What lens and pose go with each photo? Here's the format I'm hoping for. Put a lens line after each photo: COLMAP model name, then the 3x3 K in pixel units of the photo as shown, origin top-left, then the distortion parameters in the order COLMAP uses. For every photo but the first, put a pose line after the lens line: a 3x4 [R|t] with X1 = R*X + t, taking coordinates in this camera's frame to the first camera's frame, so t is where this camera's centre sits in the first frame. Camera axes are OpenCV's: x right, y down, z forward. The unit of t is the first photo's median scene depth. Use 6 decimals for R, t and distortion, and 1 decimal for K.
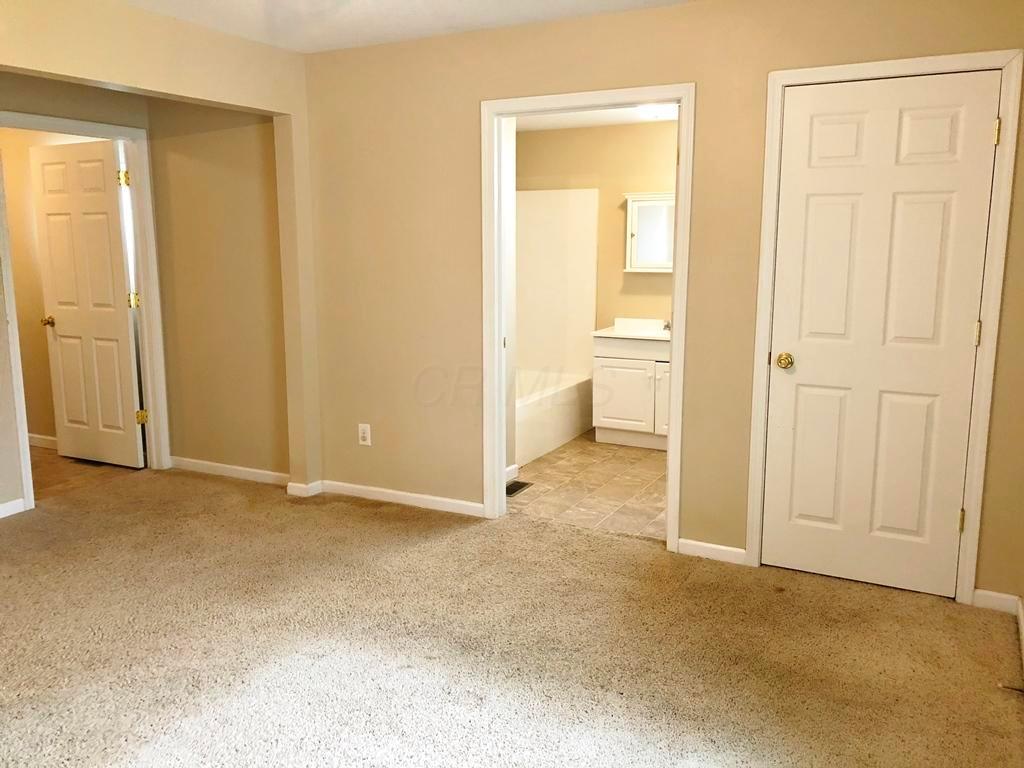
lens RADIAL K [[840.5, 0, 512.0], [0, 840.5, 384.0], [0, 0, 1]] dist [-0.000747, -0.000120]
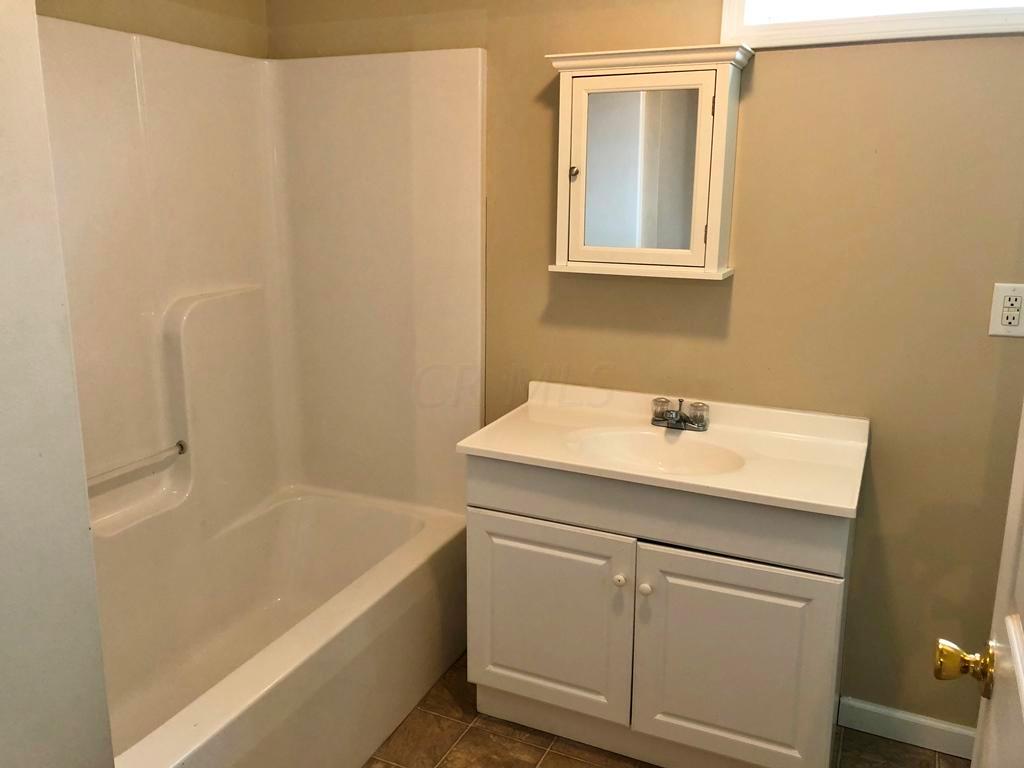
lens RADIAL K [[840.5, 0, 512.0], [0, 840.5, 384.0], [0, 0, 1]] dist [-0.000747, -0.000120]
pose [[0.997094, -0.007675, 0.075791, 0.087726], [0.002129, 0.997330, 0.072990, -0.112252], [-0.076149, -0.072617, 0.994449, 0.625808]]
